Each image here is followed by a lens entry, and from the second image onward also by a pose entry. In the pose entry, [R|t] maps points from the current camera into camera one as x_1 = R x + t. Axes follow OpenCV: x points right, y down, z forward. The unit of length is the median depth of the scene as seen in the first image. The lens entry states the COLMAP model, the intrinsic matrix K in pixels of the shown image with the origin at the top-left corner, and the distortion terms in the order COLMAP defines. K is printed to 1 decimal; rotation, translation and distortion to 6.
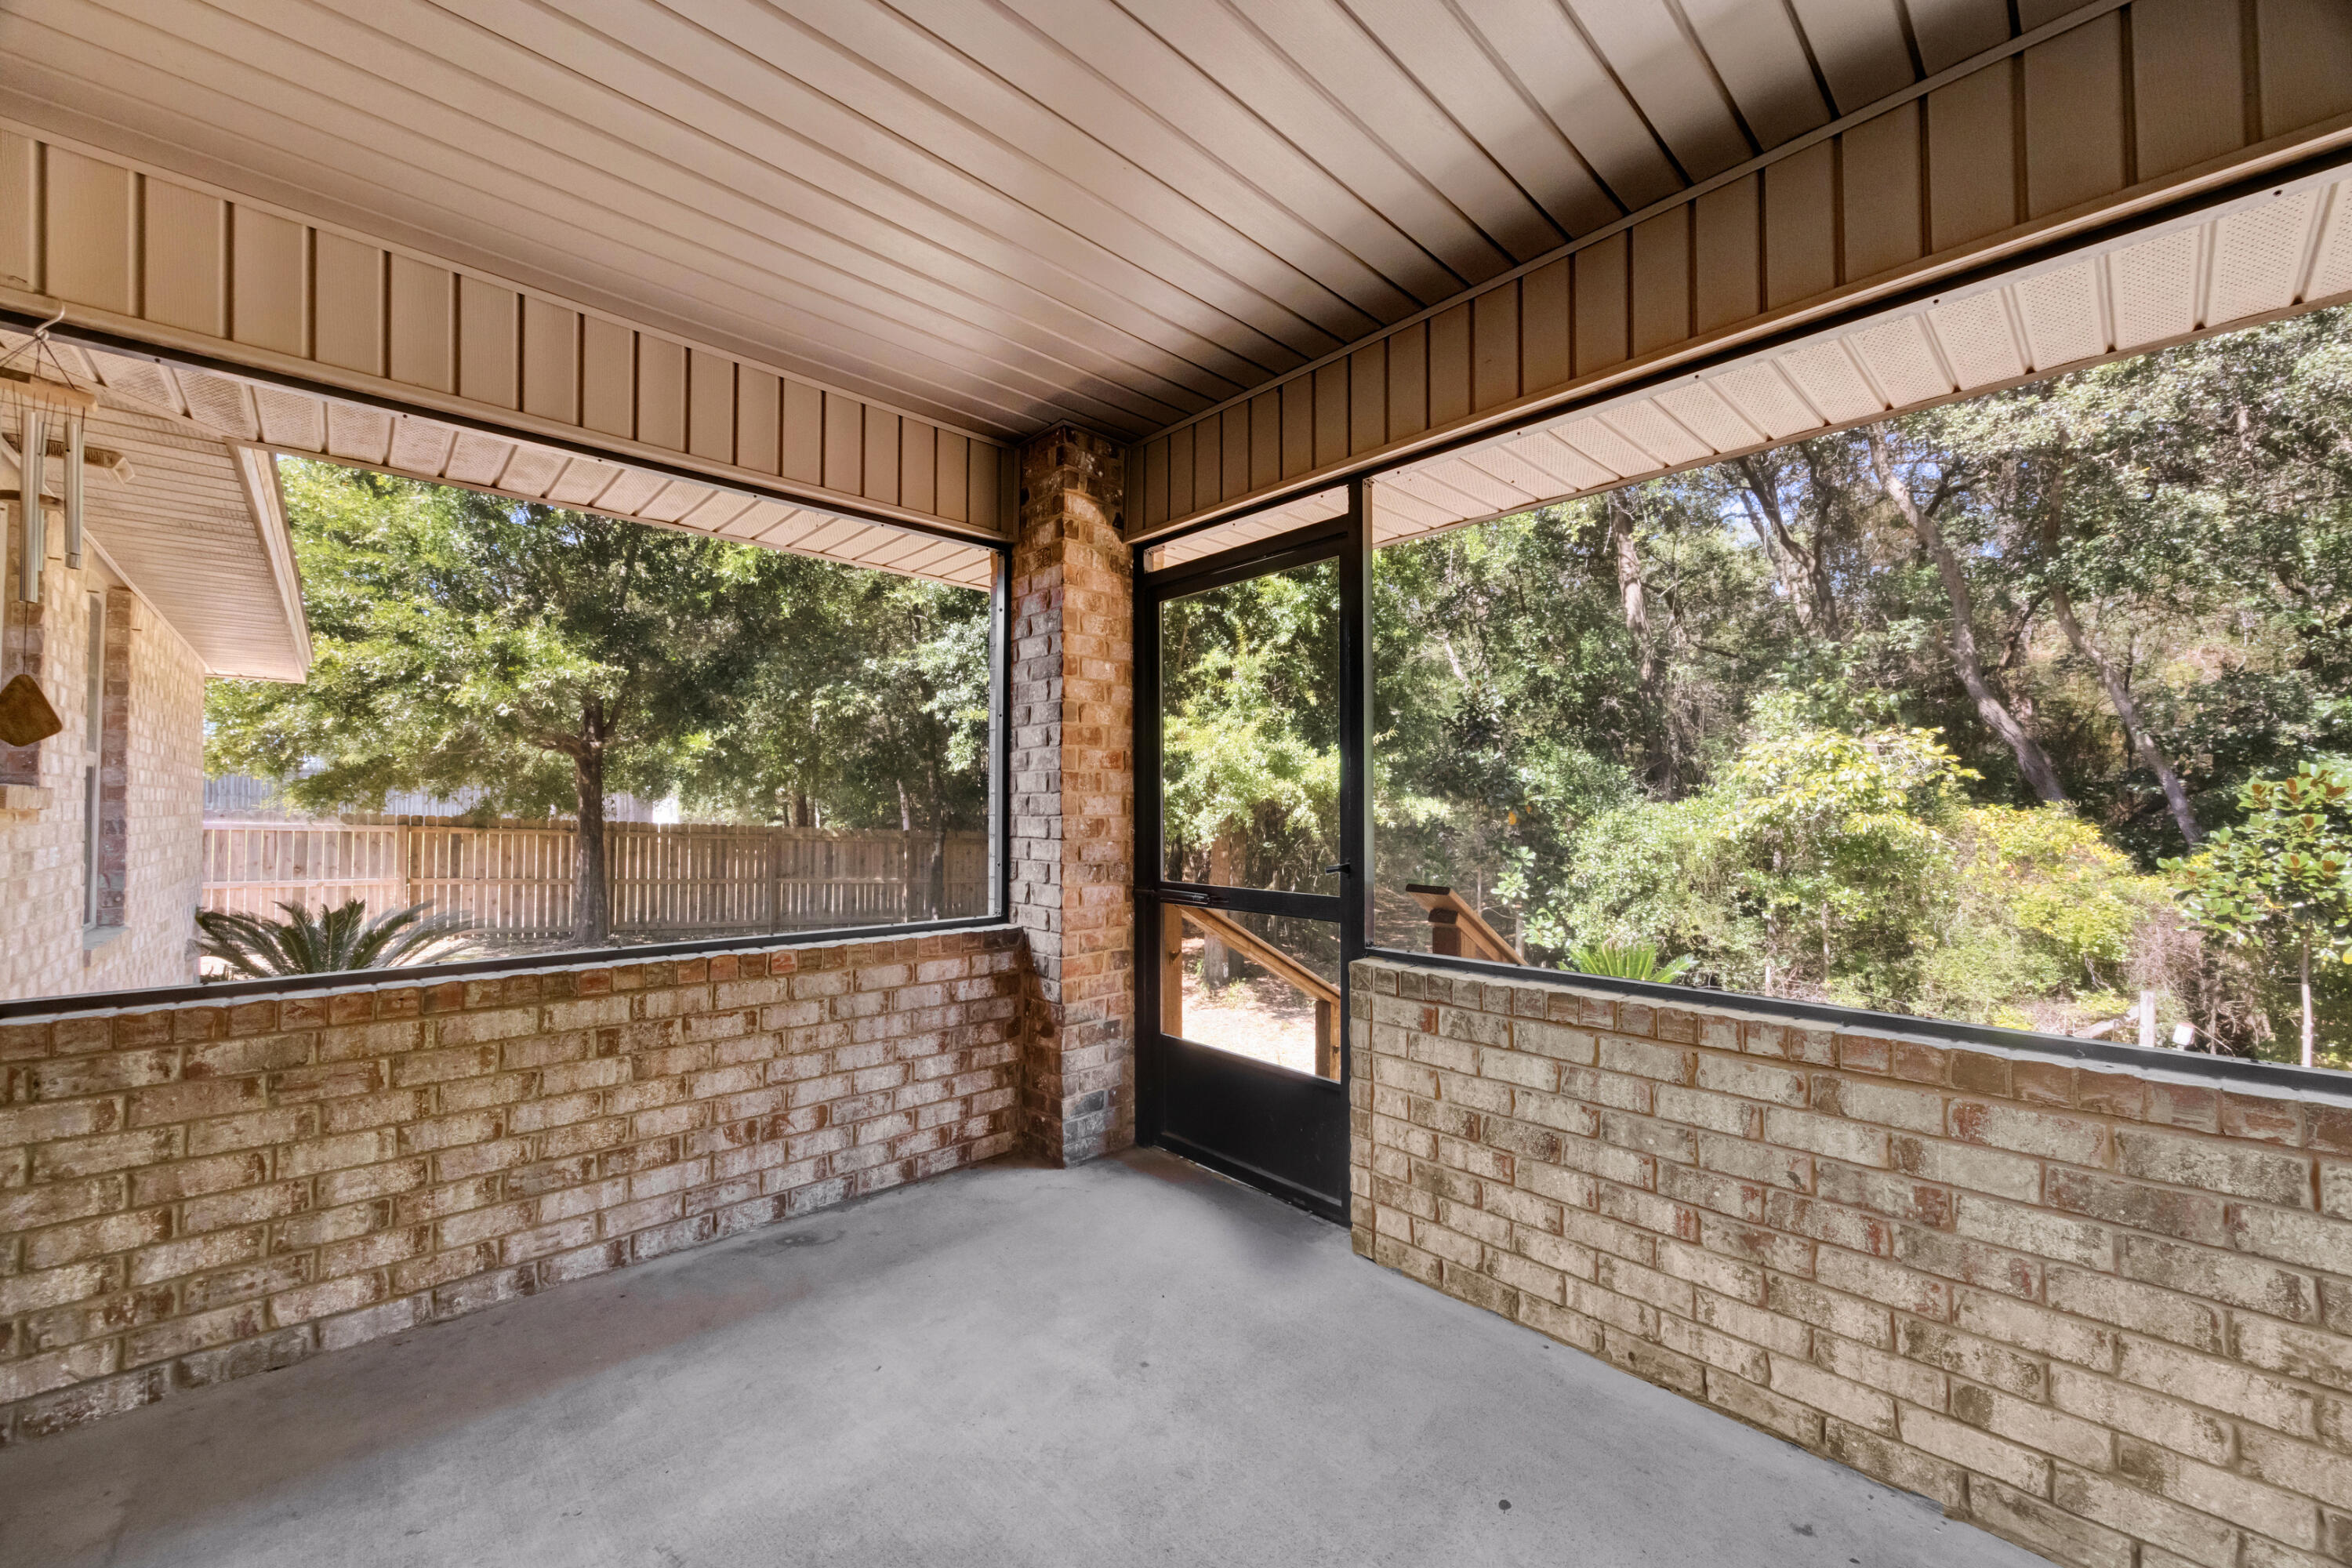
lens RADIAL K [[903.6, 0, 1170.2], [0, 903.6, 777.3], [0, 0, 1]] dist [-0.001127, 0.000761]
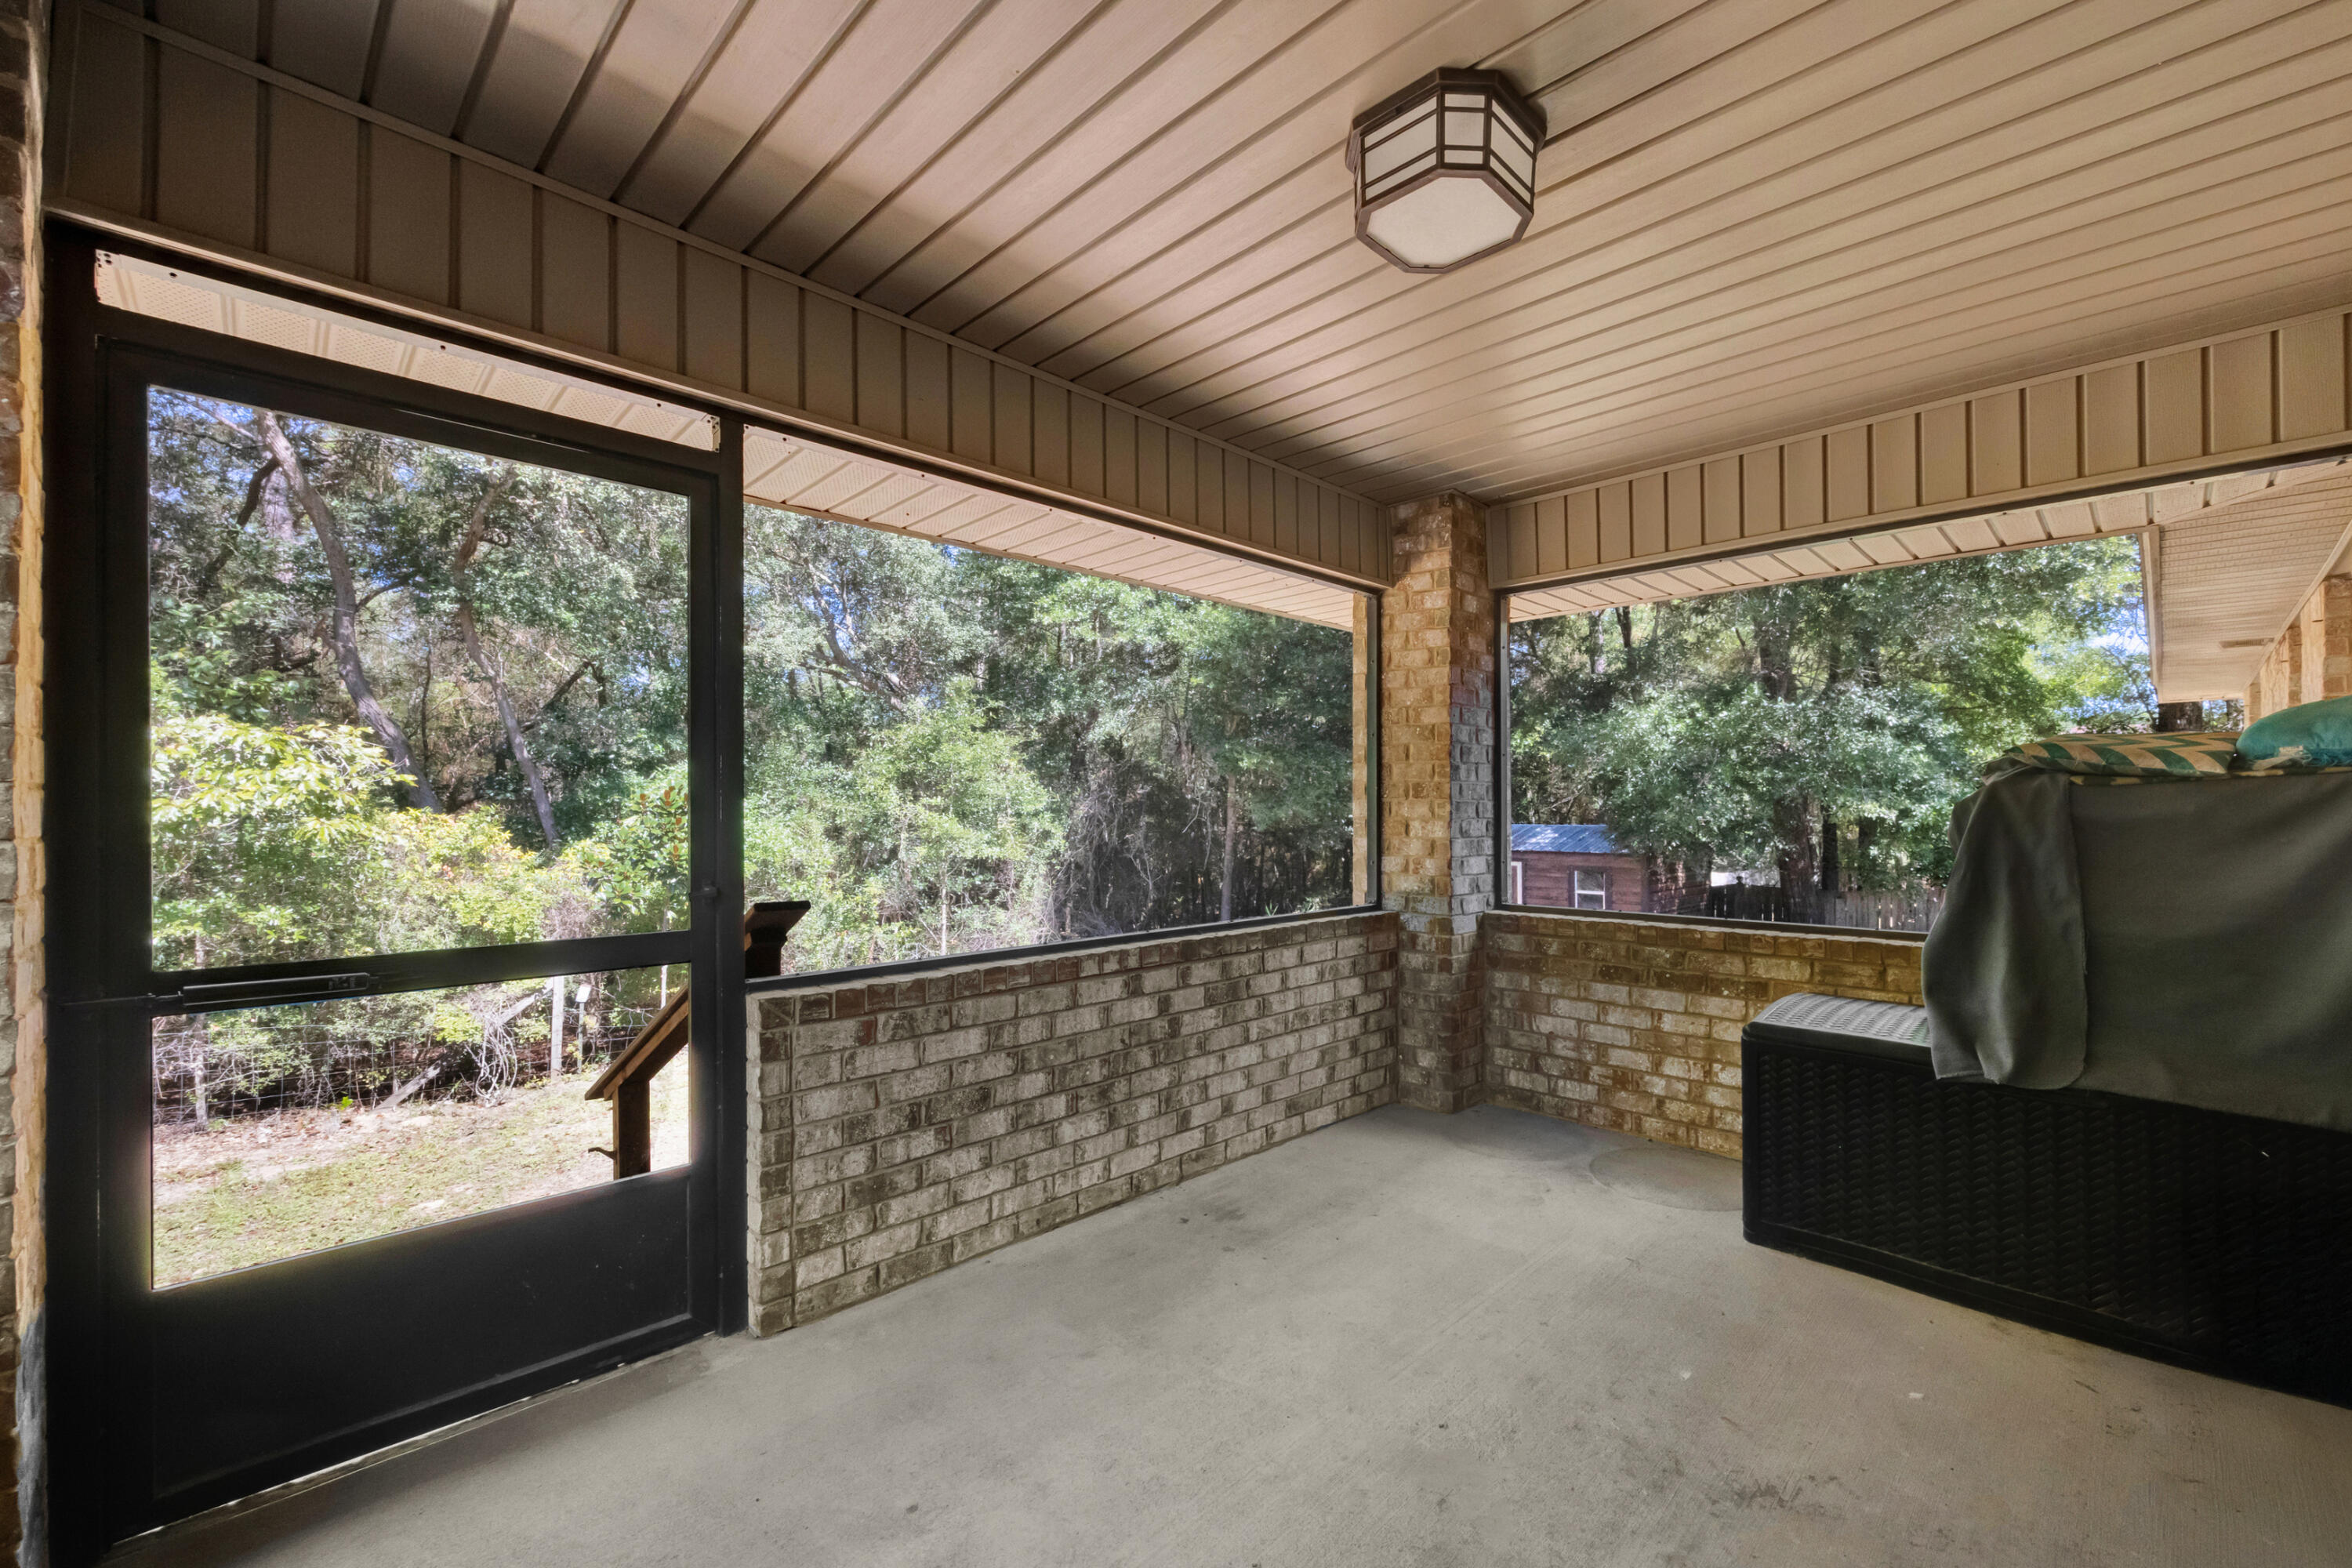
lens RADIAL K [[987.4, 0, 1170.4], [0, 987.4, 804.8], [0, 0, 1]] dist [0.010942, 0.000468]
pose [[-0.018066, 0.003530, 0.999831, -0.842214], [-0.032301, 0.999470, -0.004113, 0.014615], [-0.999315, -0.032370, -0.017942, 0.732802]]
